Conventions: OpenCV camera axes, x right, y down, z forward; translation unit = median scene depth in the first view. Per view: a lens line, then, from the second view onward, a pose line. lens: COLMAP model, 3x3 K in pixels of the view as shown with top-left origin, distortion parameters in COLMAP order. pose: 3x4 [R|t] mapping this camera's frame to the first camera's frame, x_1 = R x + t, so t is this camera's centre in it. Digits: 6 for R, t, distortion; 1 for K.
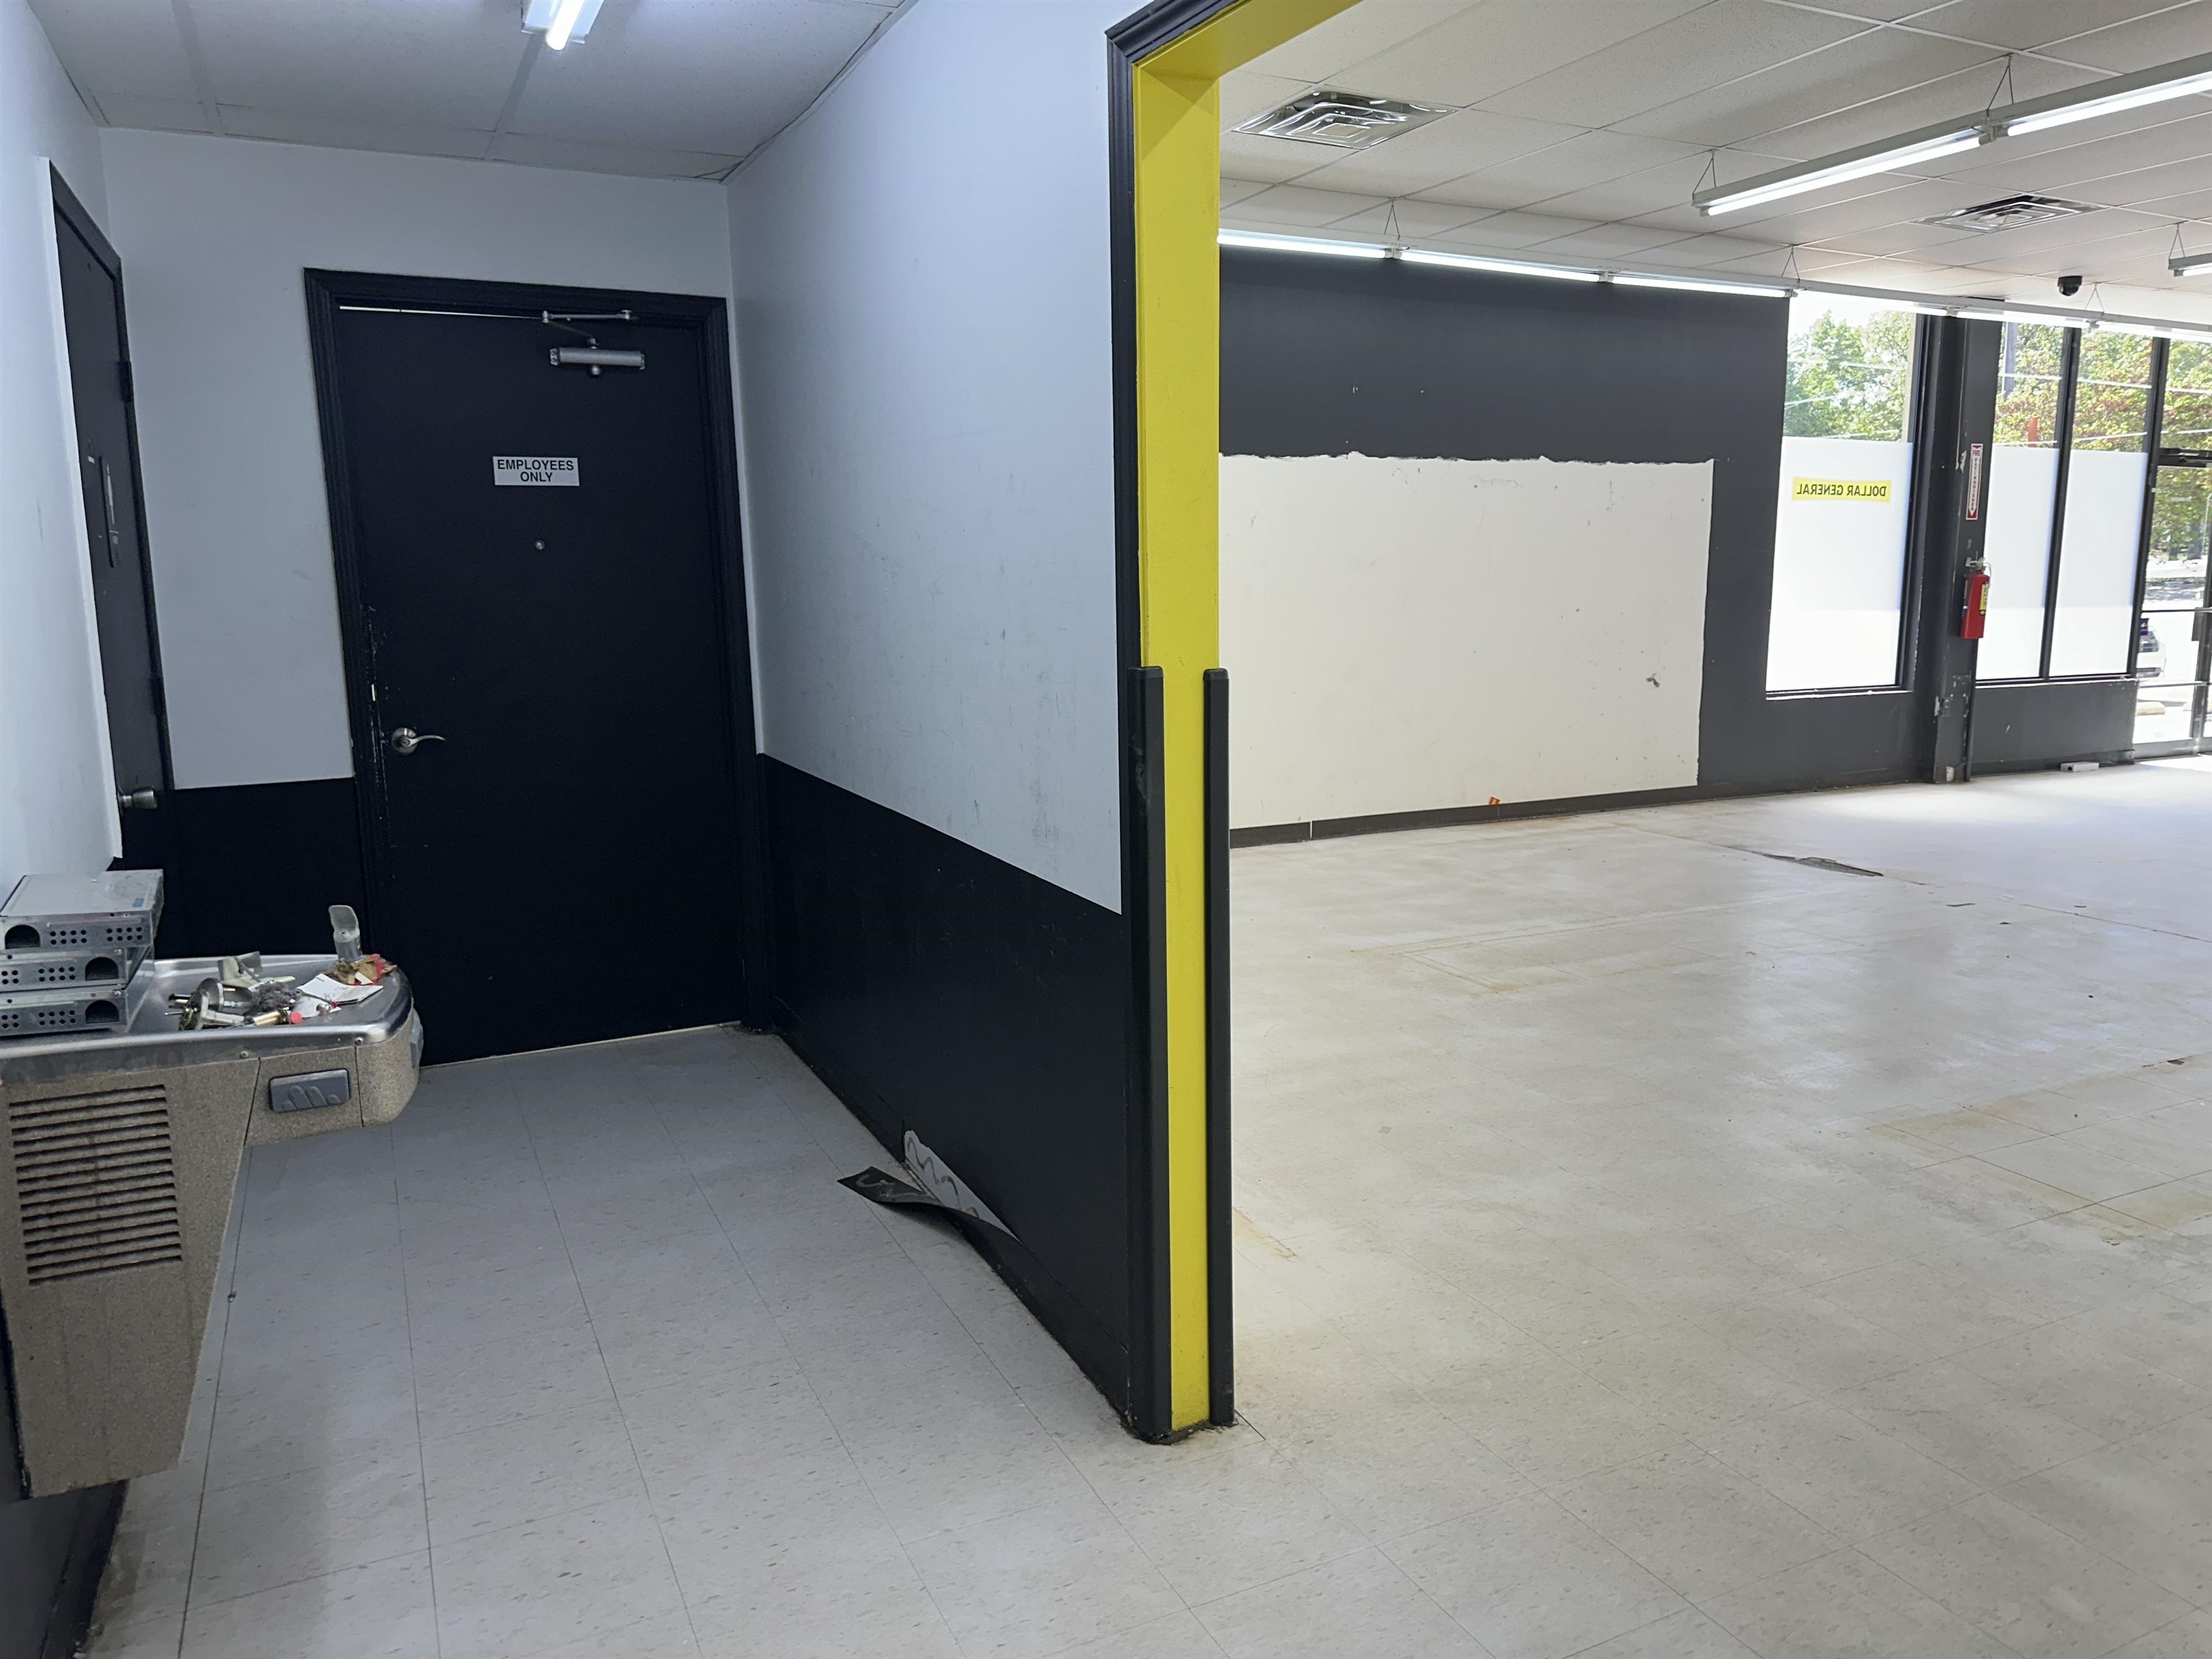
lens RADIAL K [[1528.2, 0, 1106.0], [0, 1528.2, 829.5], [0, 0, 1]] dist [0.044370, -0.071925]
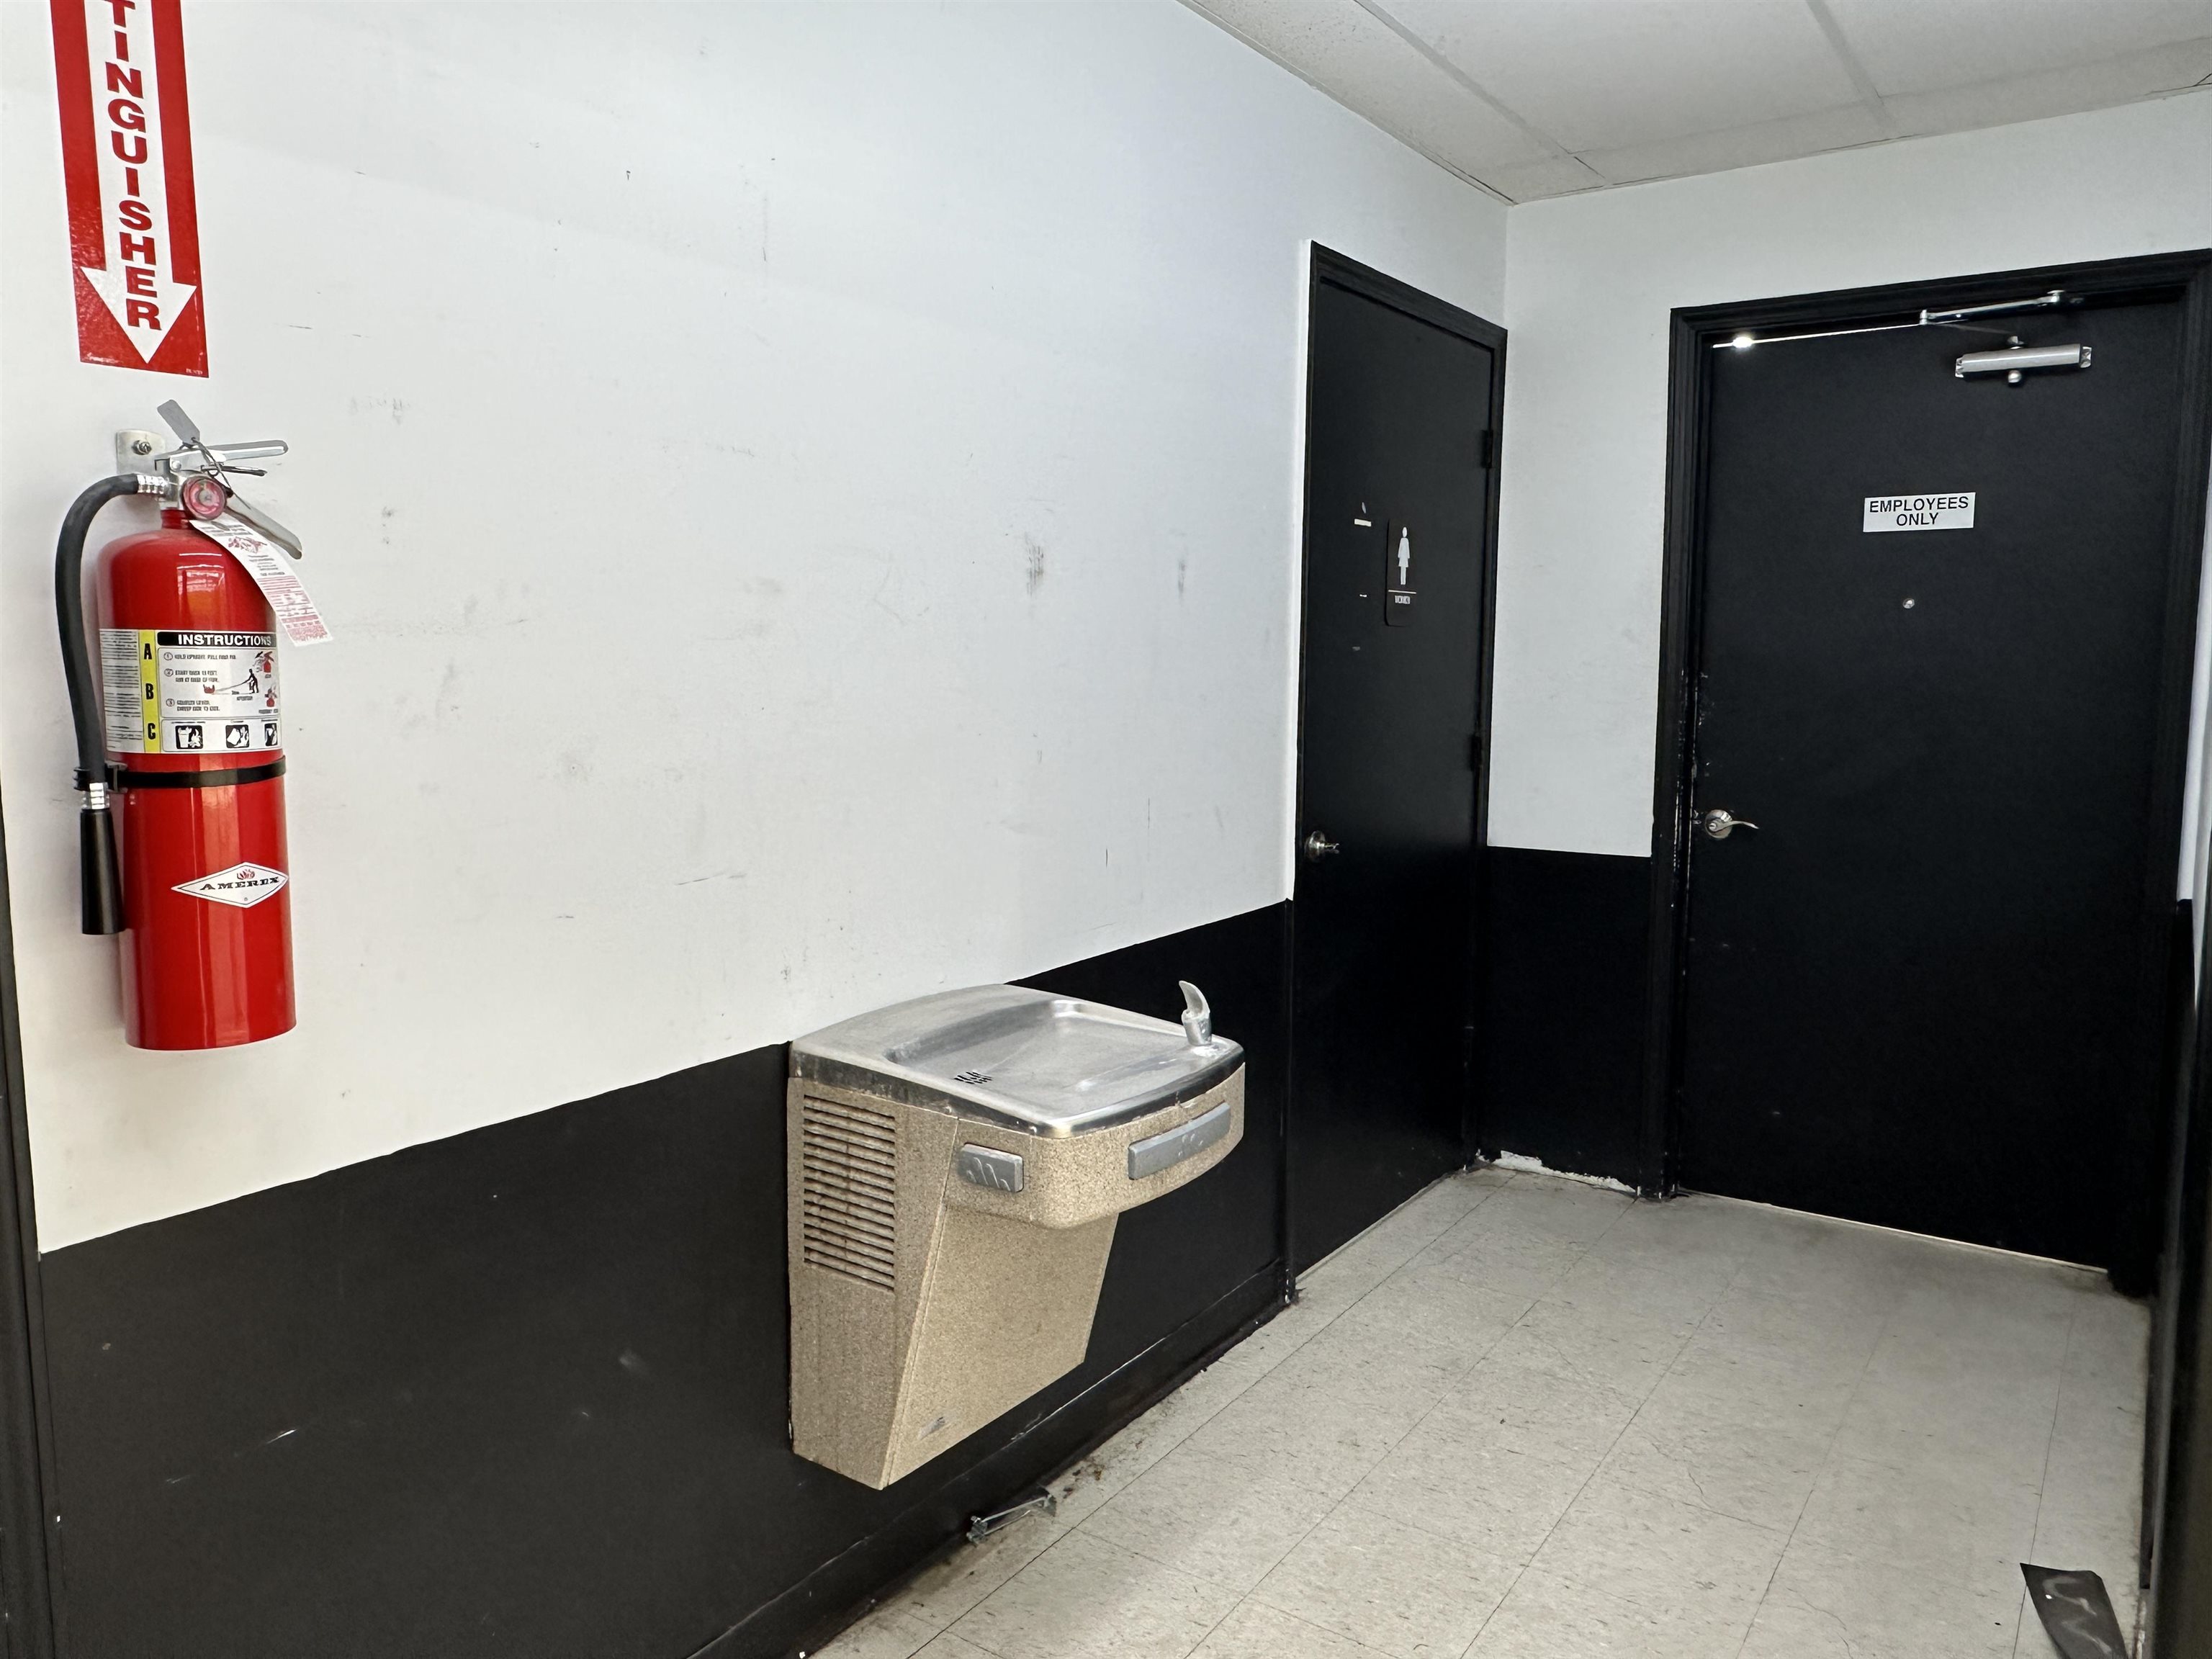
lens RADIAL K [[1509.3, 0, 1106.0], [0, 1509.3, 829.5], [0, 0, 1]] dist [-0.007256, -0.000390]
pose [[0.483496, 0.113455, -0.867963, 0.129812], [-0.155131, 0.986975, 0.042596, -0.037335], [0.861490, 0.114053, 0.494799, 0.266484]]
